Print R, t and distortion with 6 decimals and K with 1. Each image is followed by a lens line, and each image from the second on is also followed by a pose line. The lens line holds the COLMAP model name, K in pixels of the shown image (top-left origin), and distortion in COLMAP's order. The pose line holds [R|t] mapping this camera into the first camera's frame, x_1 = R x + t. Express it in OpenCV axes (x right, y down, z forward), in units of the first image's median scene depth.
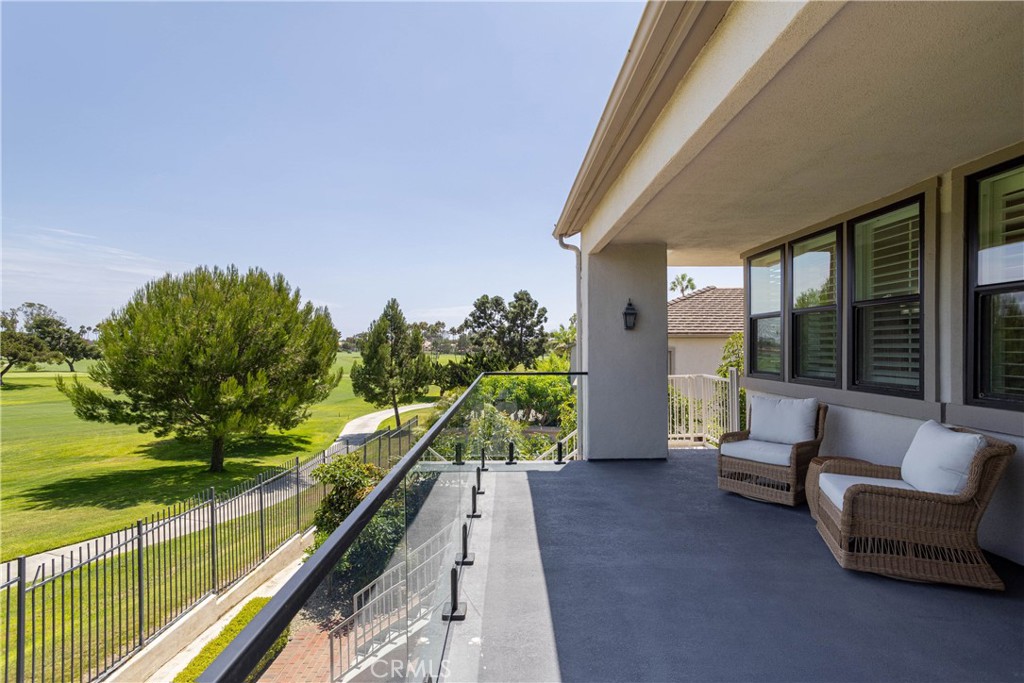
lens RADIAL K [[493.1, 0, 508.1], [0, 493.1, 345.4], [0, 0, 1]] dist [-0.004937, -0.000267]
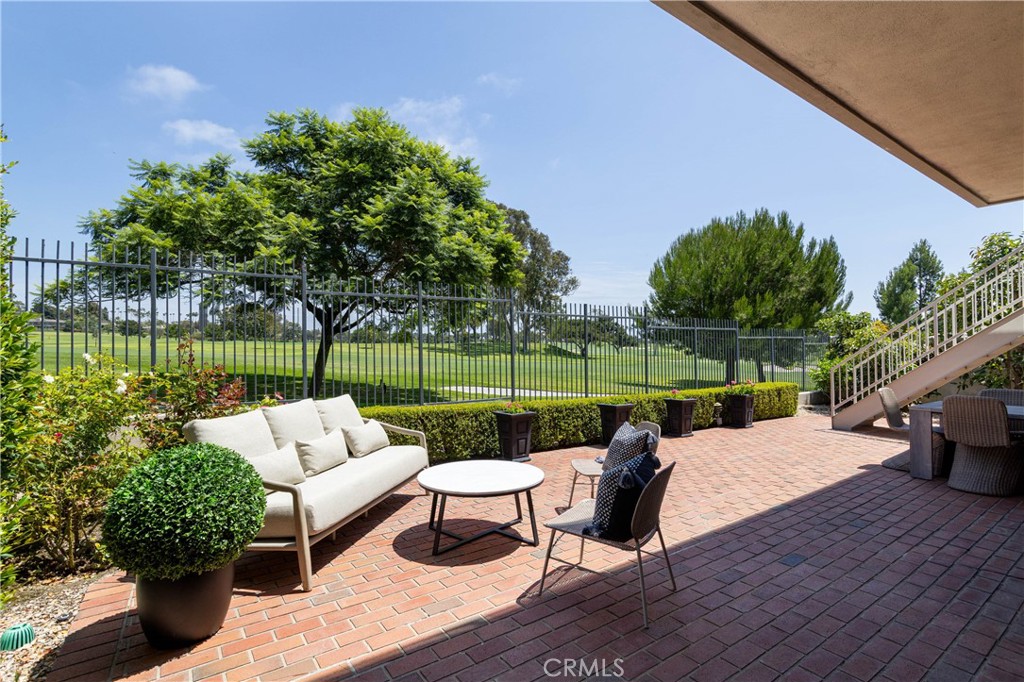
lens RADIAL K [[493.1, 0, 507.3], [0, 493.1, 346.2], [0, 0, 1]] dist [-0.004937, -0.000267]
pose [[0.586510, -0.014227, -0.809817, 0.055056], [0.015934, 0.999855, -0.006025, 0.155862], [0.809785, -0.009369, 0.586652, -0.134773]]
